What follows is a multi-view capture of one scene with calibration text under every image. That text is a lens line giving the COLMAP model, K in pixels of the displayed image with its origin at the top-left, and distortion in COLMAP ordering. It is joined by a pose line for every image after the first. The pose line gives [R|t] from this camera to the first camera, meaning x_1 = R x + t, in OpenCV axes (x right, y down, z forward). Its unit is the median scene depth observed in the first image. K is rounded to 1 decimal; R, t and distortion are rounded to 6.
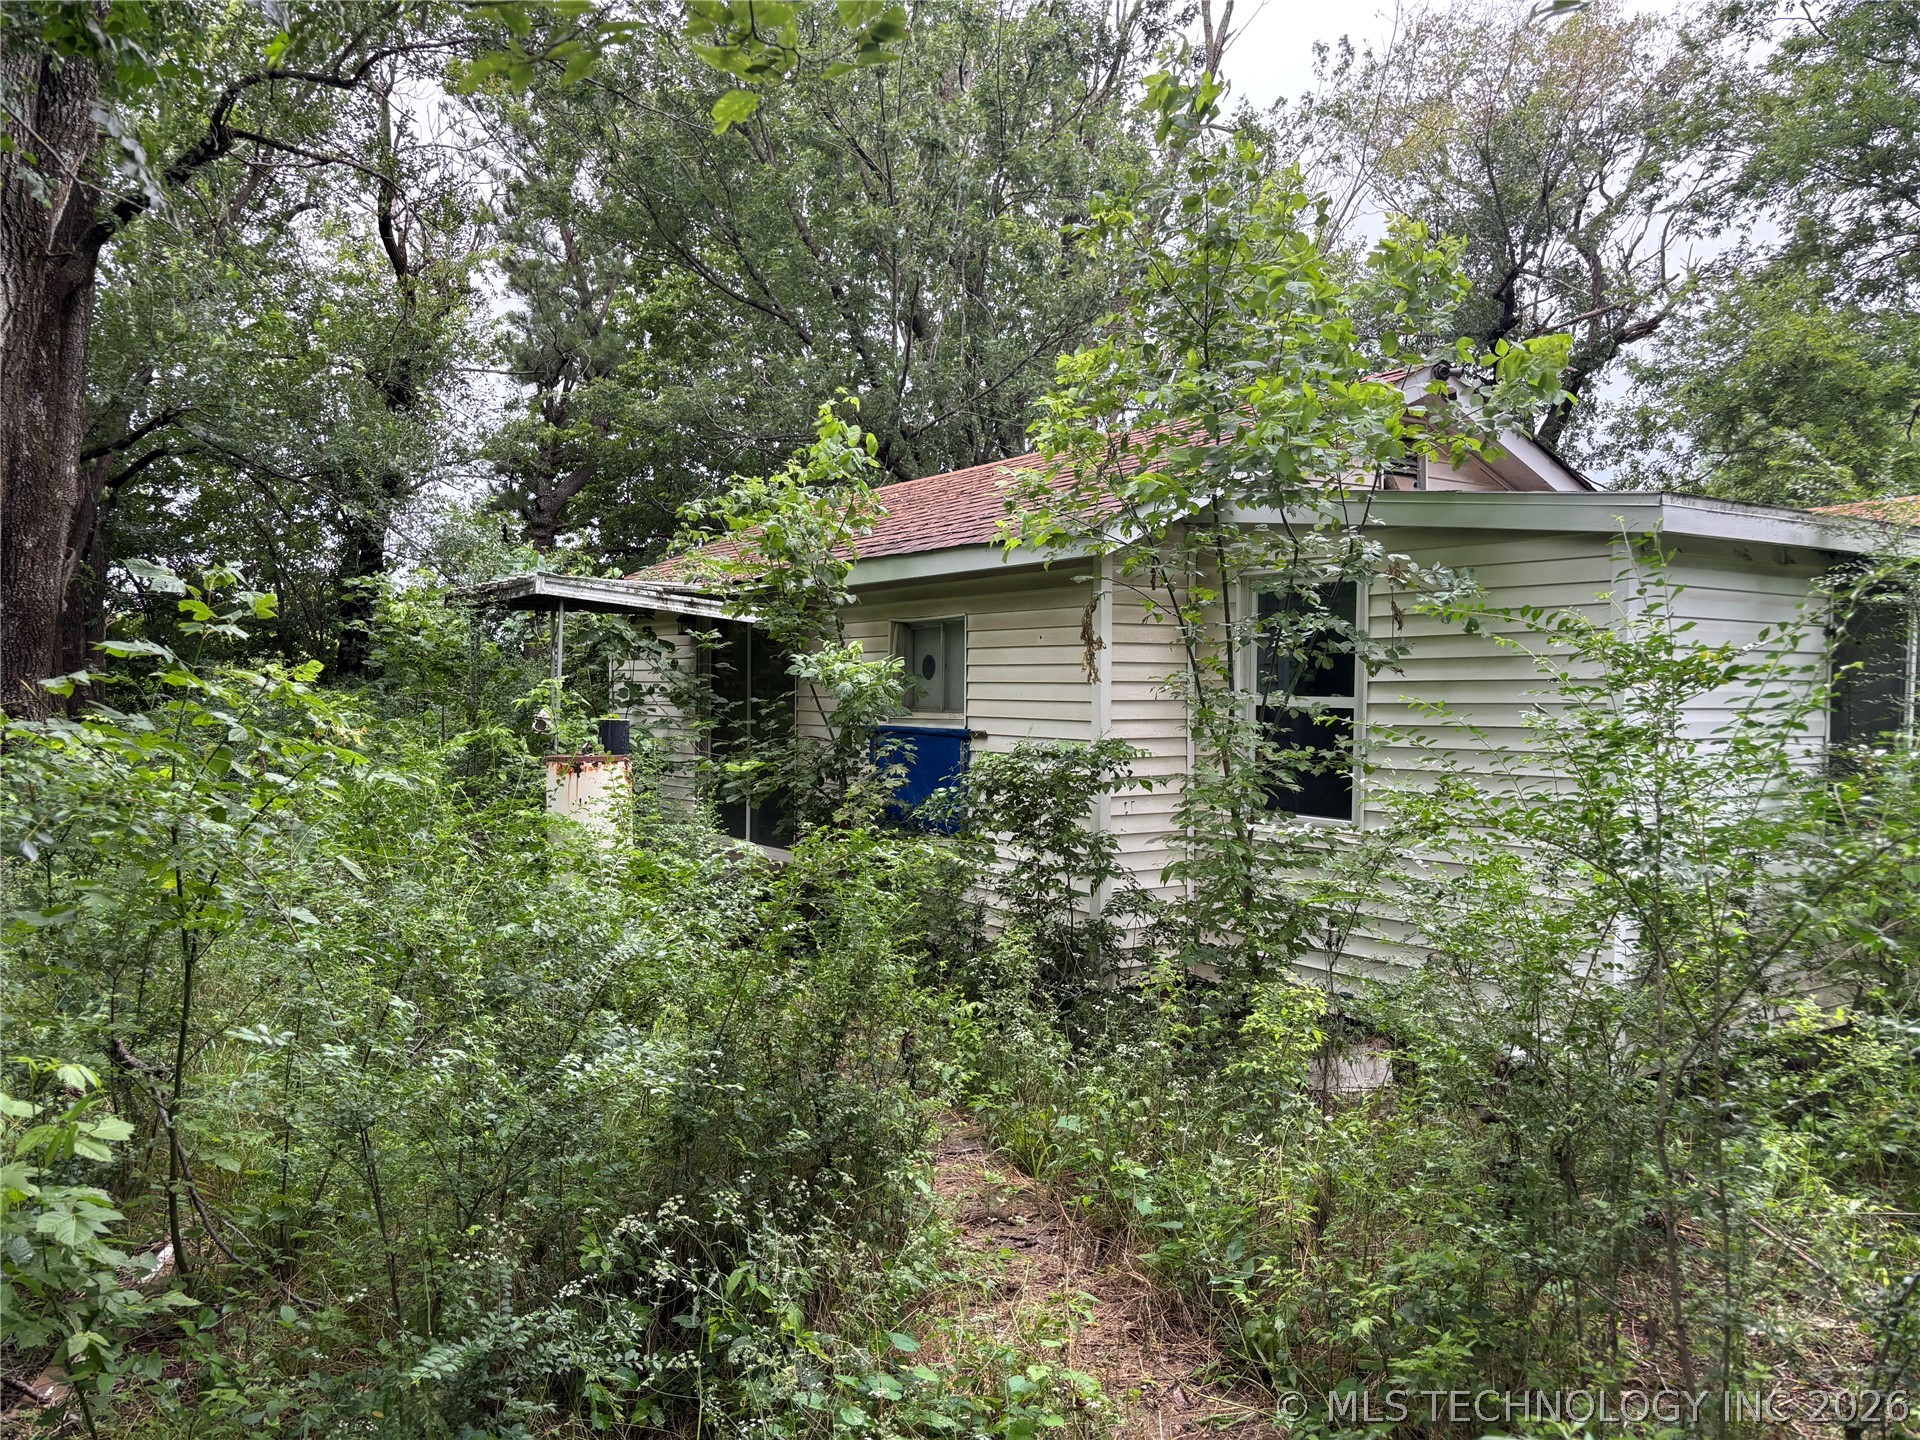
lens RADIAL K [[1443.7, 0, 950.4], [0, 1443.7, 710.9], [0, 0, 1]] dist [0.030227, -0.033554]
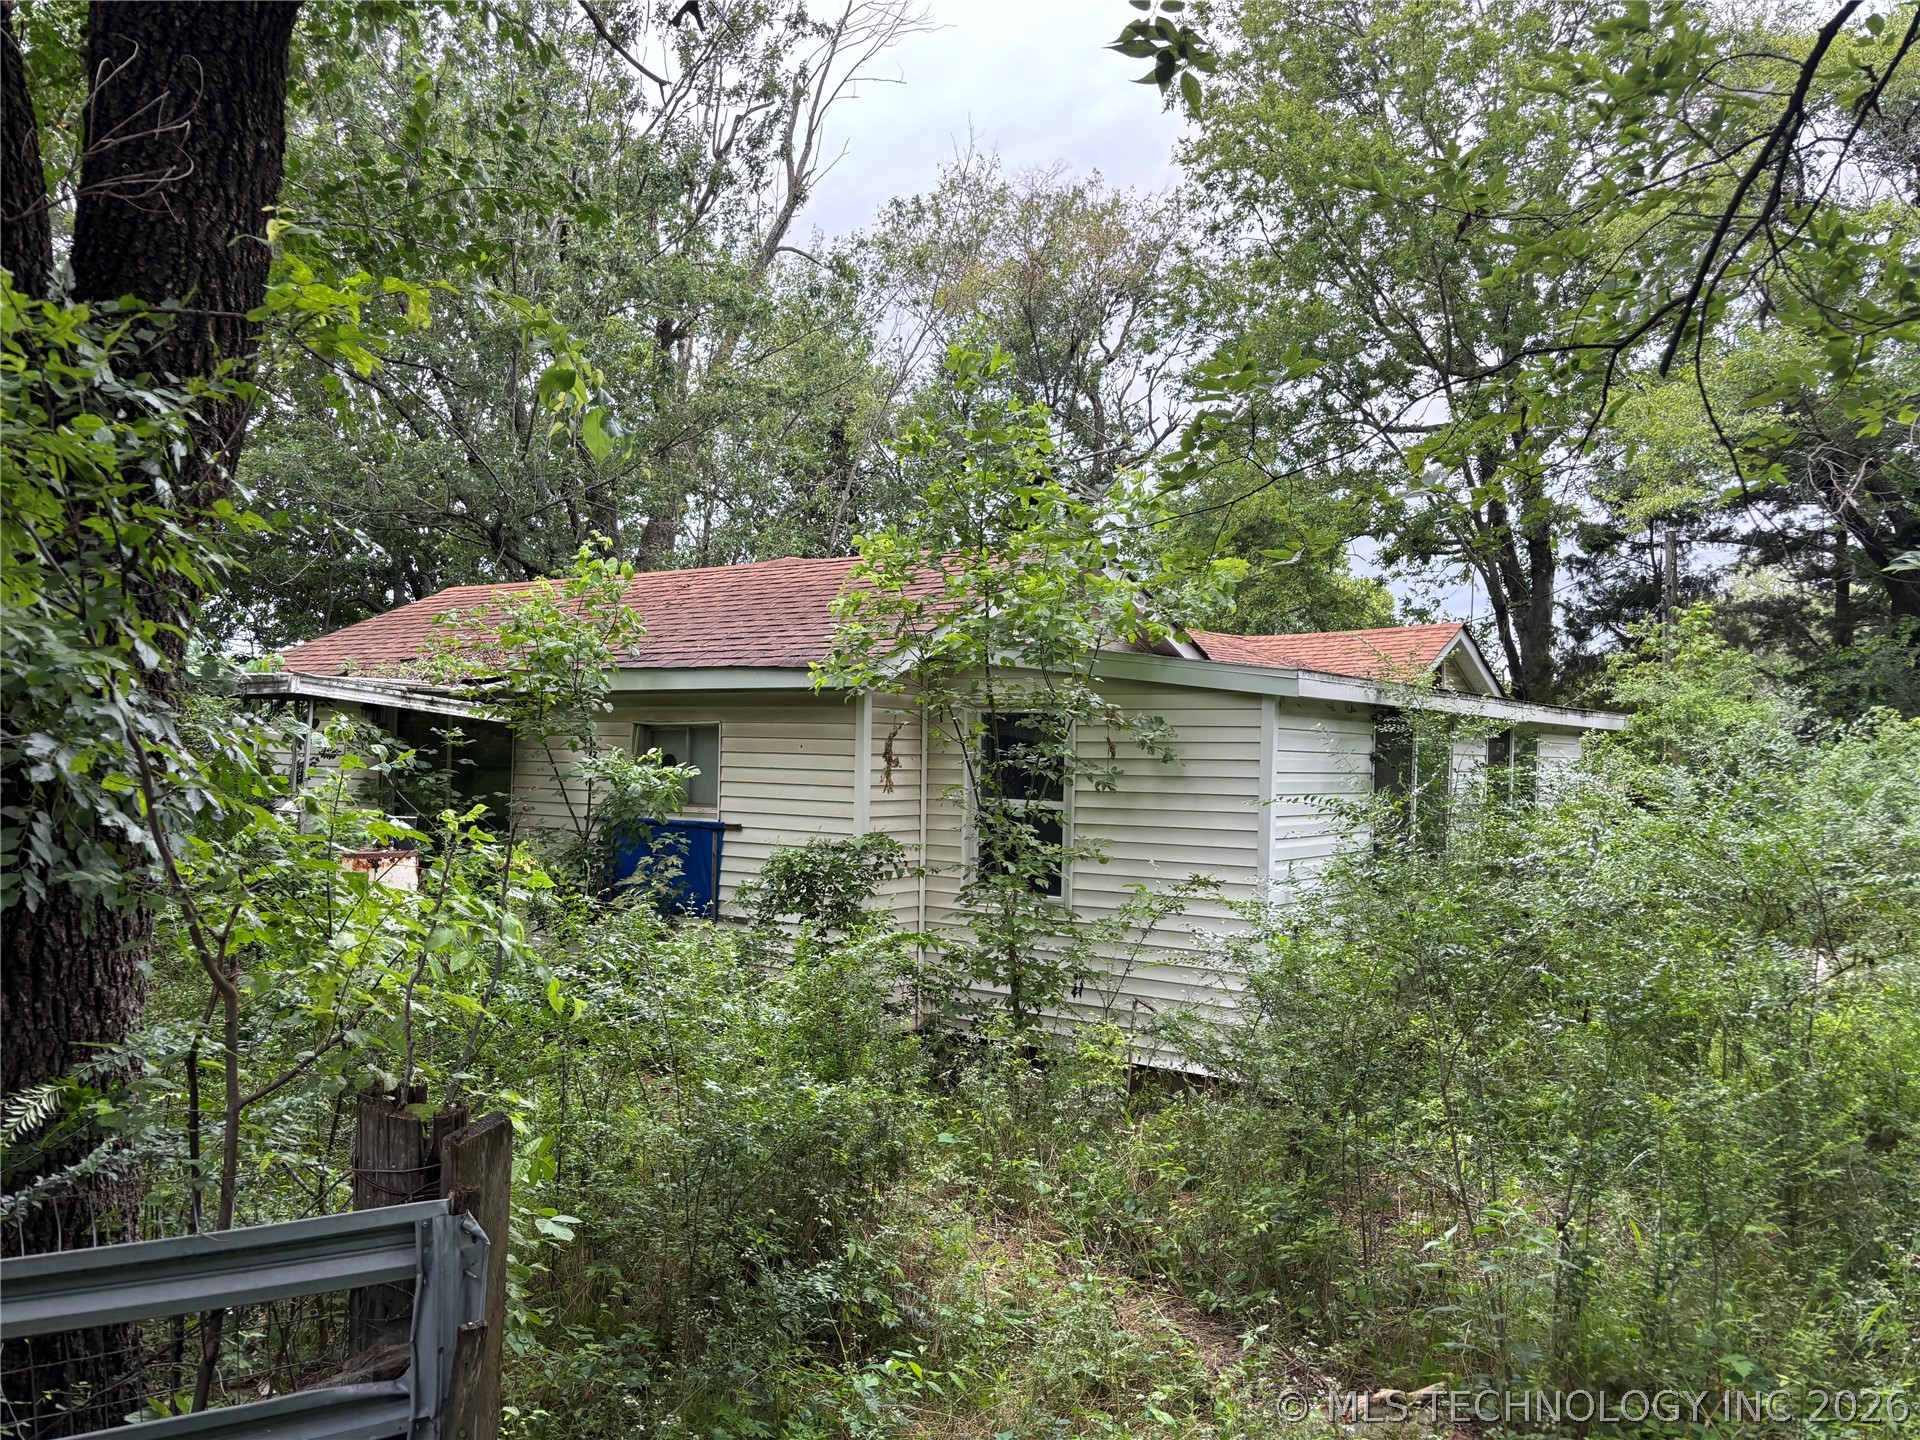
lens RADIAL K [[1471.2, 0, 961.3], [0, 1471.2, 690.7], [0, 0, 1]] dist [0.006414, 0.037519]
pose [[0.932487, 0.024486, 0.360373, -0.272172], [-0.005345, 0.998526, -0.054014, -0.034646], [-0.361164, 0.048441, 0.931243, -0.191988]]
